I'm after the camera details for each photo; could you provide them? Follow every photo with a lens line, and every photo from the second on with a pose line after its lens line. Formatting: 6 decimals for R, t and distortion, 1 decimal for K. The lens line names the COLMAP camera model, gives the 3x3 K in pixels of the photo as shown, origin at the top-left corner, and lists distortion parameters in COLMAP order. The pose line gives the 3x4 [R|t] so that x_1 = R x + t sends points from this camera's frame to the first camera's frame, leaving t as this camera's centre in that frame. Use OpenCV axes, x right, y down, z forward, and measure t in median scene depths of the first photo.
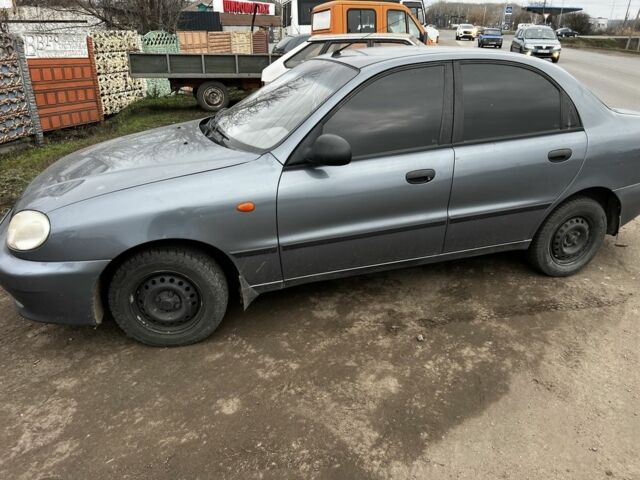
lens RADIAL K [[468.7, 0, 320.0], [0, 468.7, 240.0], [0, 0, 1]] dist [0.057806, -0.064791]
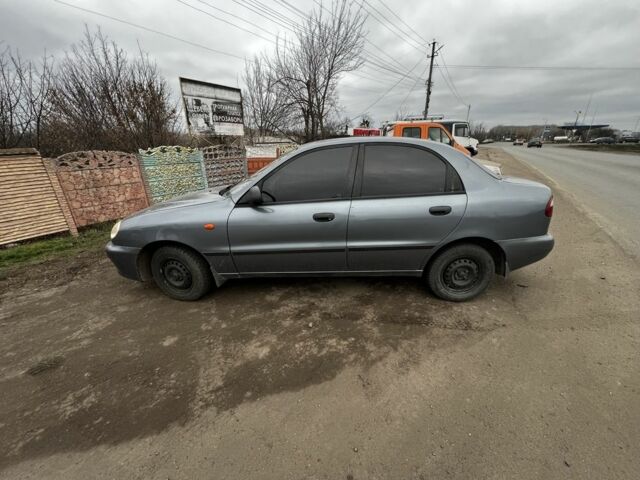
lens RADIAL K [[248.1, 0, 320.0], [0, 248.1, 240.0], [0, 0, 1]] dist [0.000223, 0.000024]
pose [[0.937535, 0.099862, -0.333251, 0.481352], [-0.117728, 0.992470, -0.033800, -0.035484], [0.327367, 0.070922, 0.942232, 0.259214]]
